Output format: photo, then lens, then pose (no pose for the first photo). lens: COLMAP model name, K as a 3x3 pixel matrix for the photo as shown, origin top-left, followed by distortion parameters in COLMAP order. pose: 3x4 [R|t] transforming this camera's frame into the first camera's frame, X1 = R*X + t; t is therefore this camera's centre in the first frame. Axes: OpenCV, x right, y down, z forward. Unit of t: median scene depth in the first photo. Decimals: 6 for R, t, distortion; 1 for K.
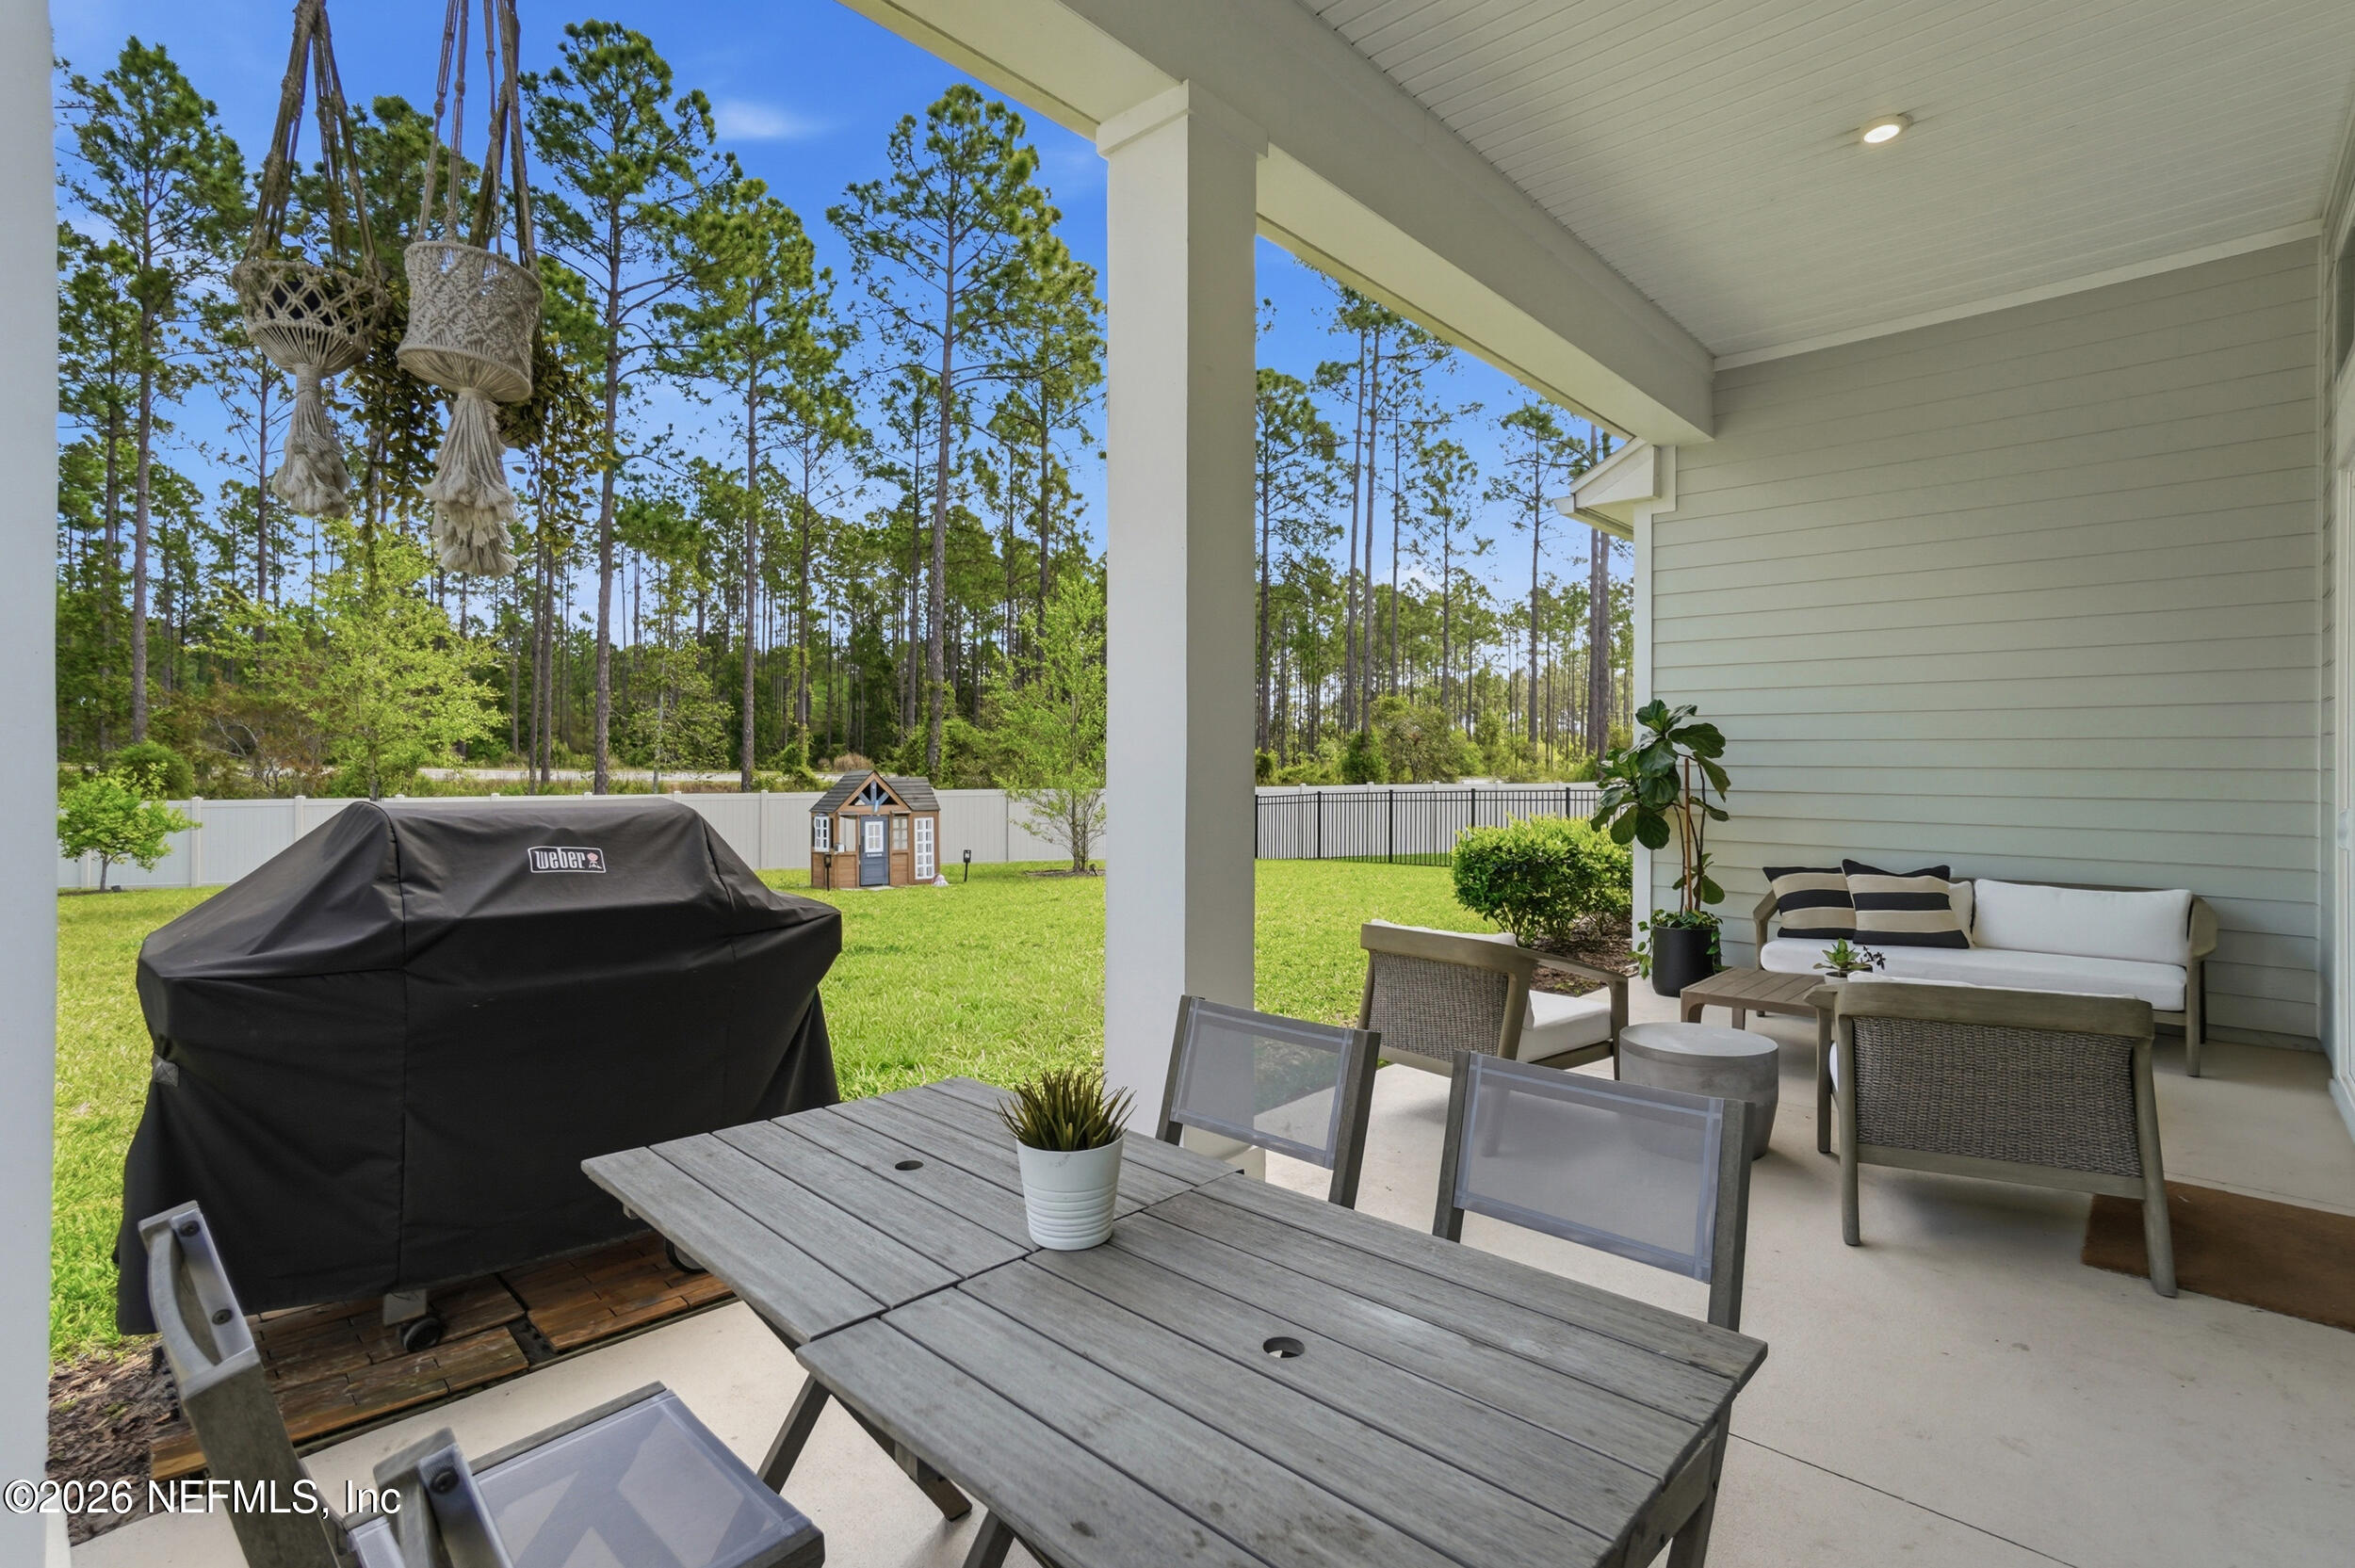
lens RADIAL K [[1073.7, 0, 1164.8], [0, 1073.7, 754.9], [0, 0, 1]] dist [-0.003414, 0.003733]
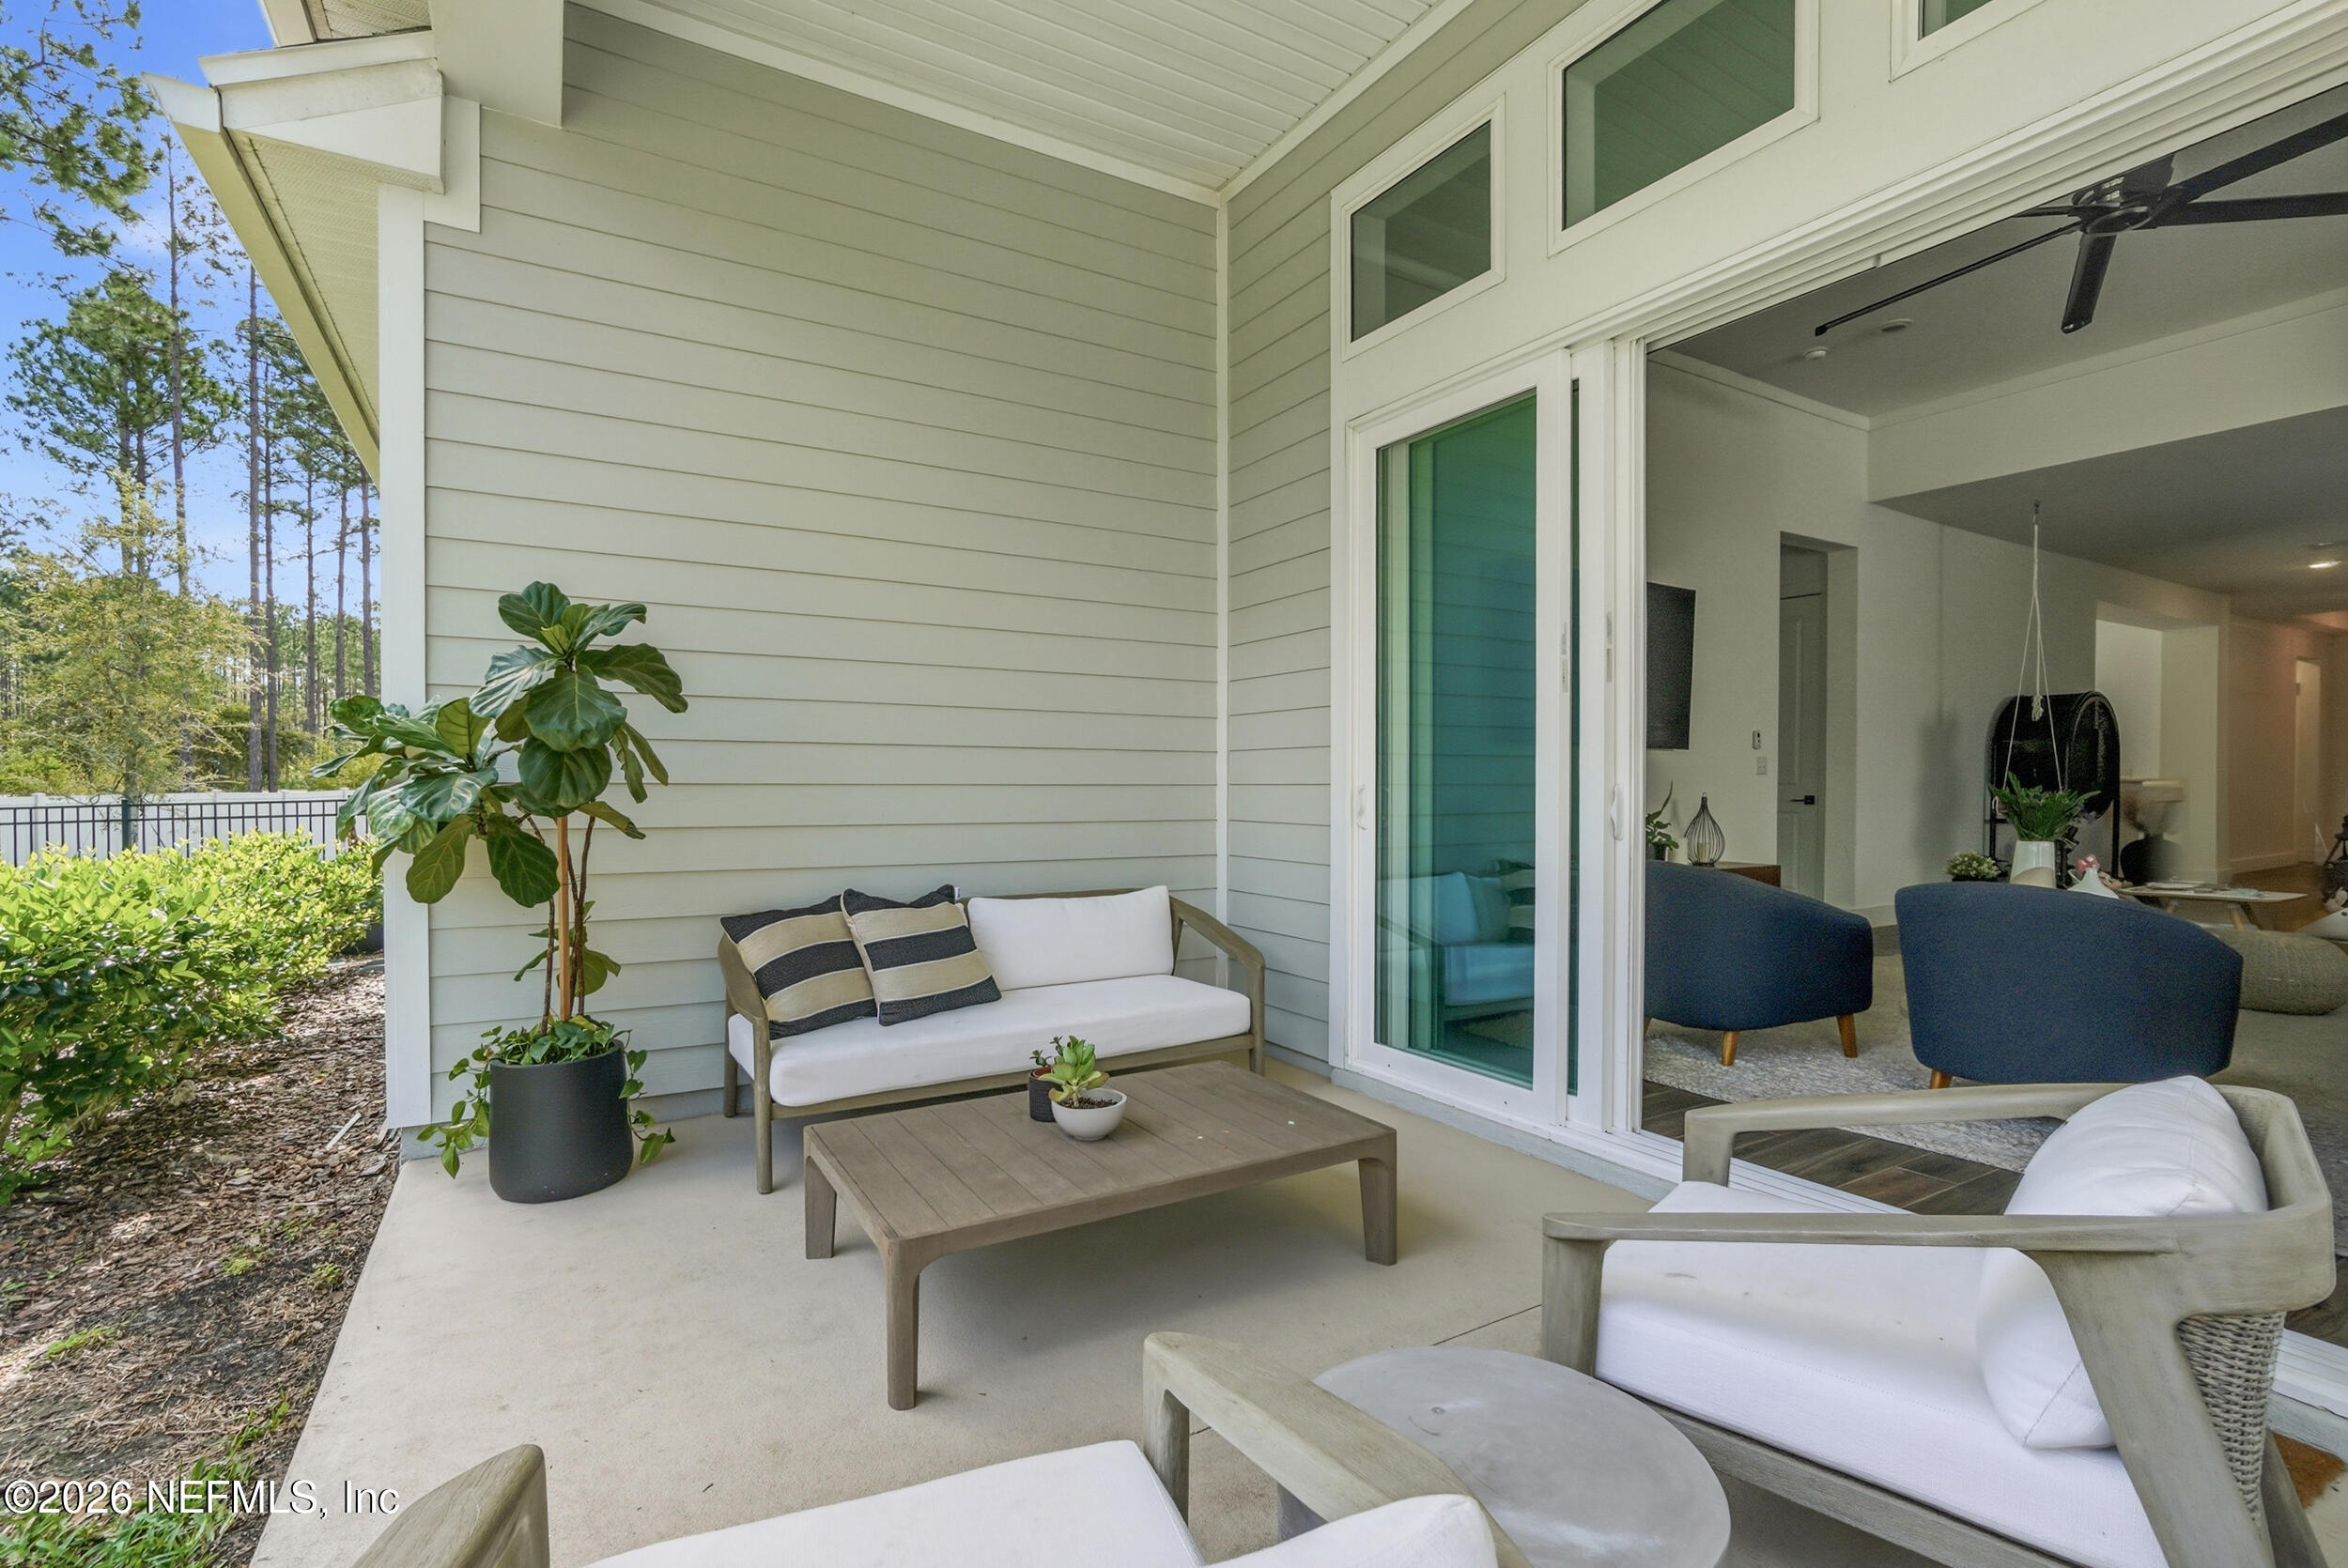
lens RADIAL K [[1064.5, 0, 1180.8], [0, 1064.5, 800.4], [0, 0, 1]] dist [-0.029696, 0.016978]
pose [[0.291459, -0.014588, 0.956472, 0.021059], [-0.011970, 0.999750, 0.018895, 0.006185], [-0.956509, -0.016956, 0.291211, 0.122281]]
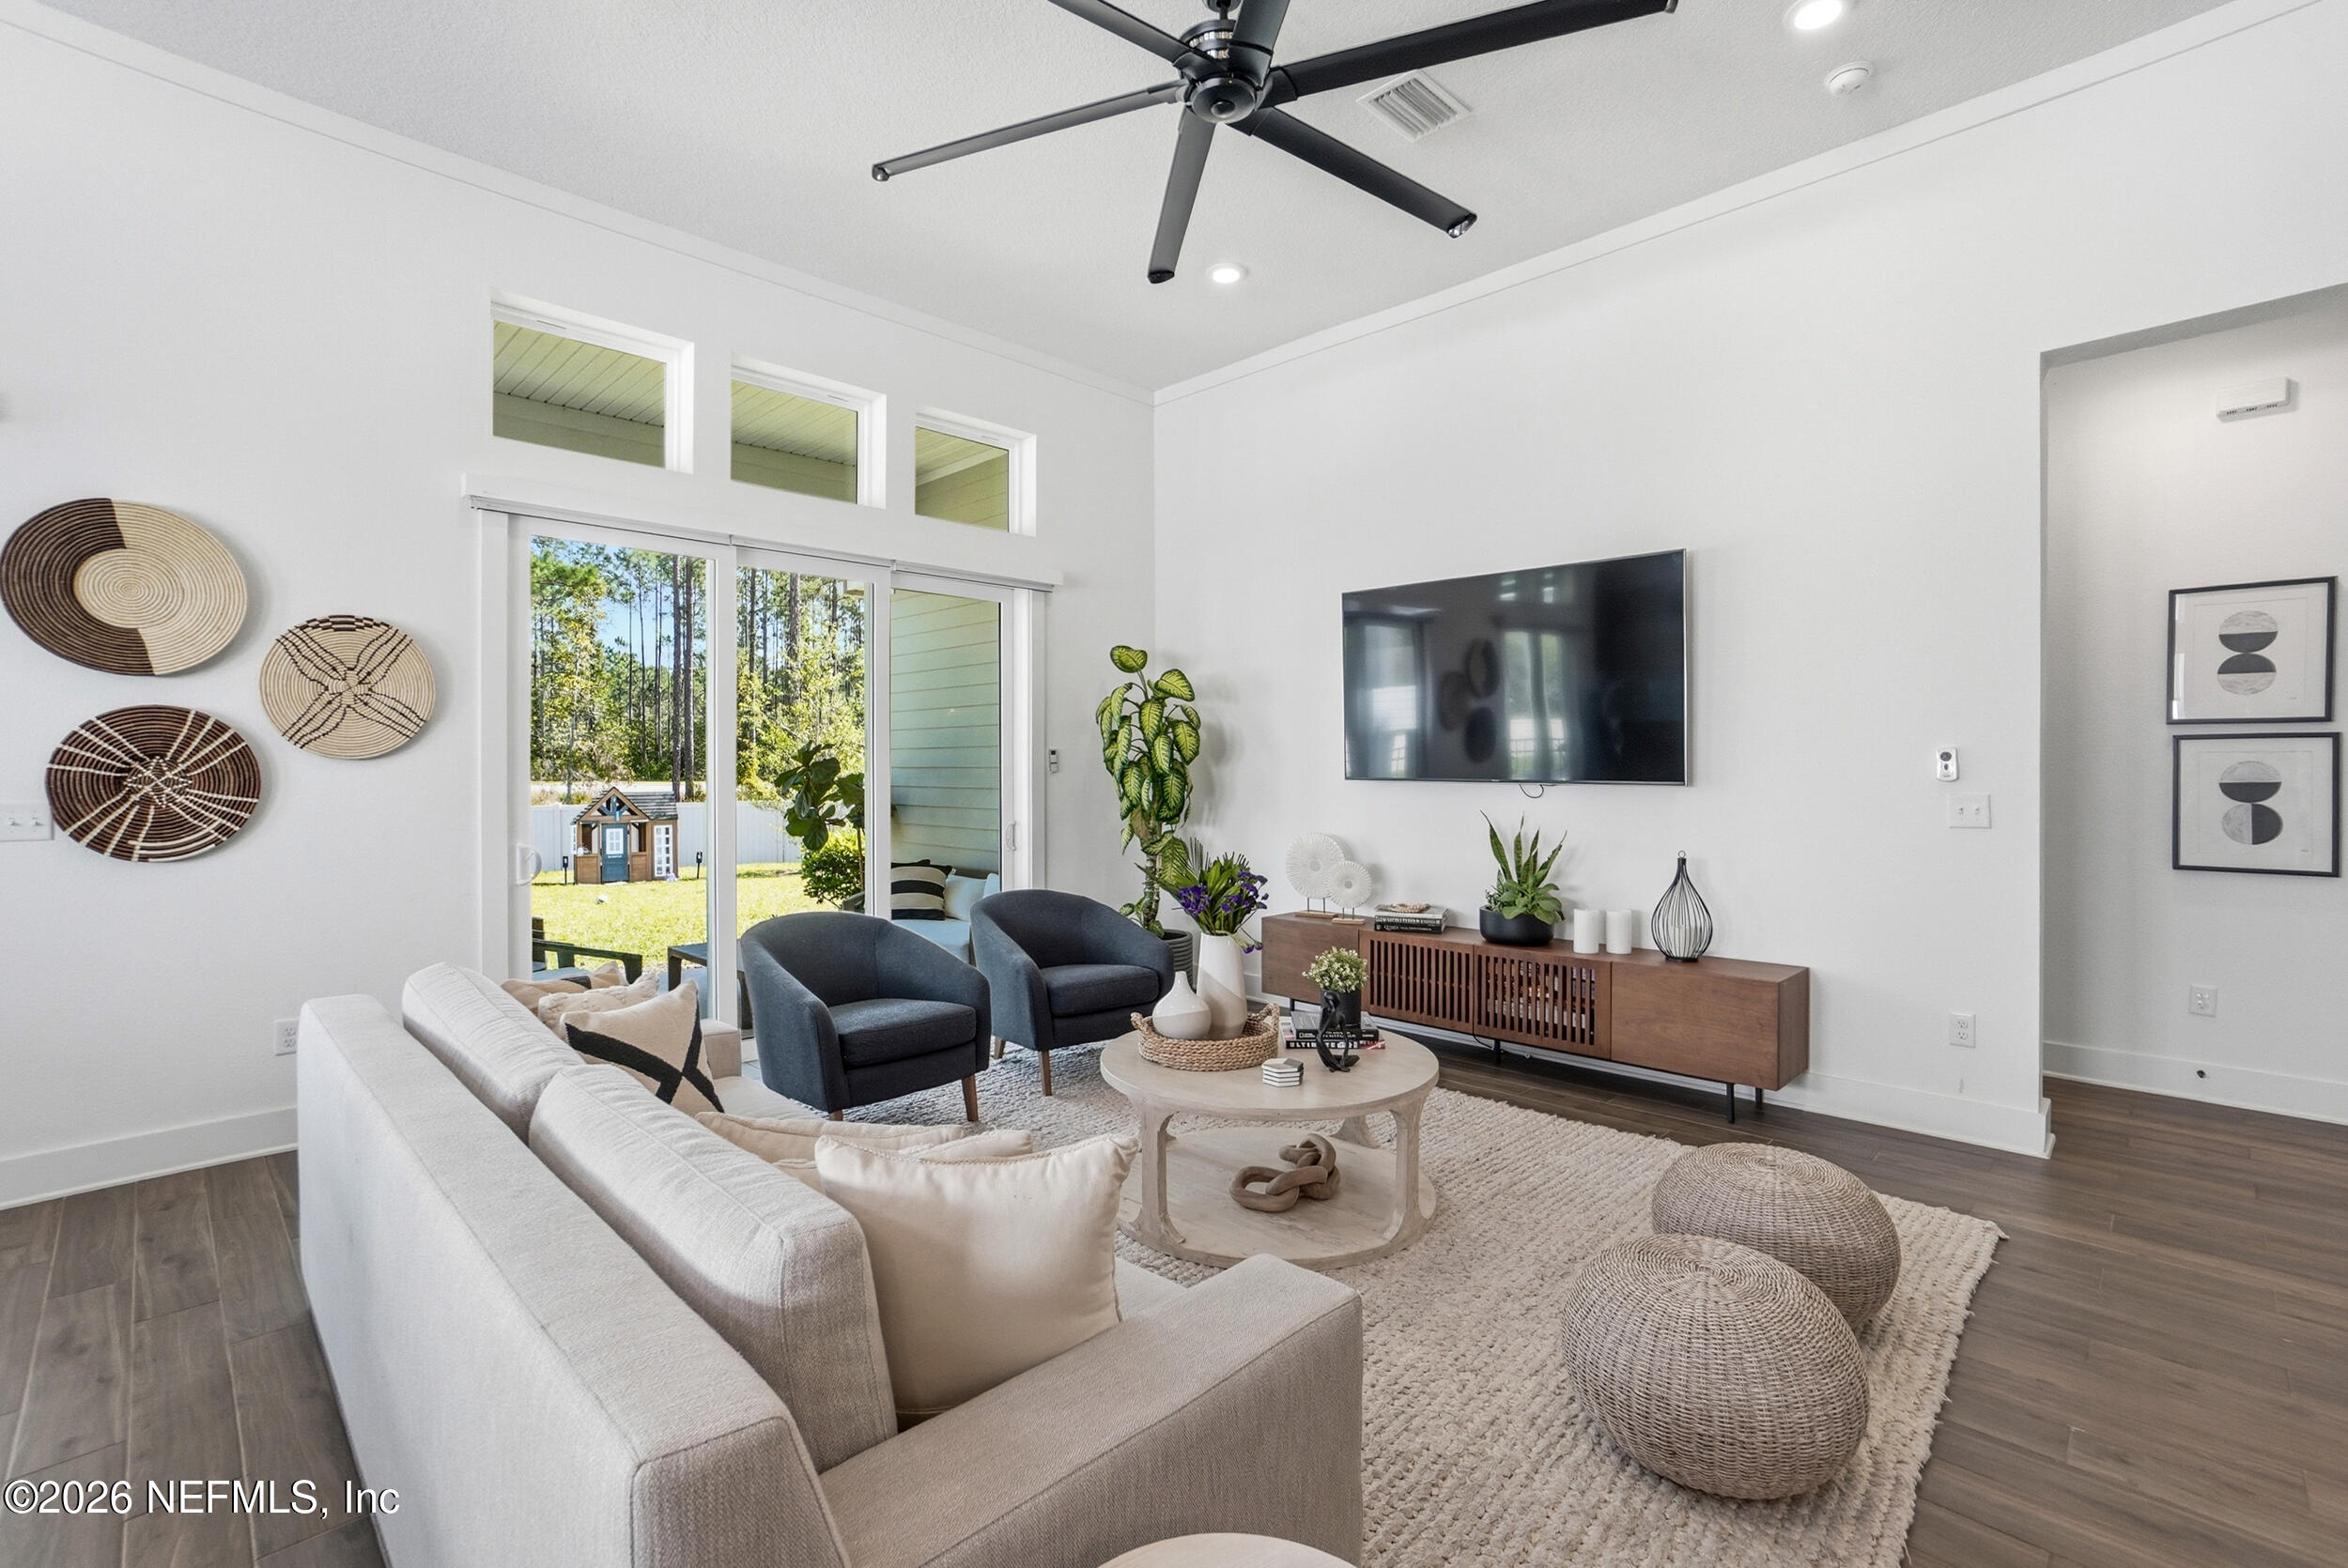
lens RADIAL K [[1064.5, 0, 1171.9], [0, 1064.5, 777.5], [0, 0, 1]] dist [-0.029696, 0.016978]
pose [[0.998977, -0.007633, -0.044570, 0.220529], [0.008499, 0.999778, 0.019270, -0.007649], [0.044413, -0.019629, 0.998820, -0.090704]]
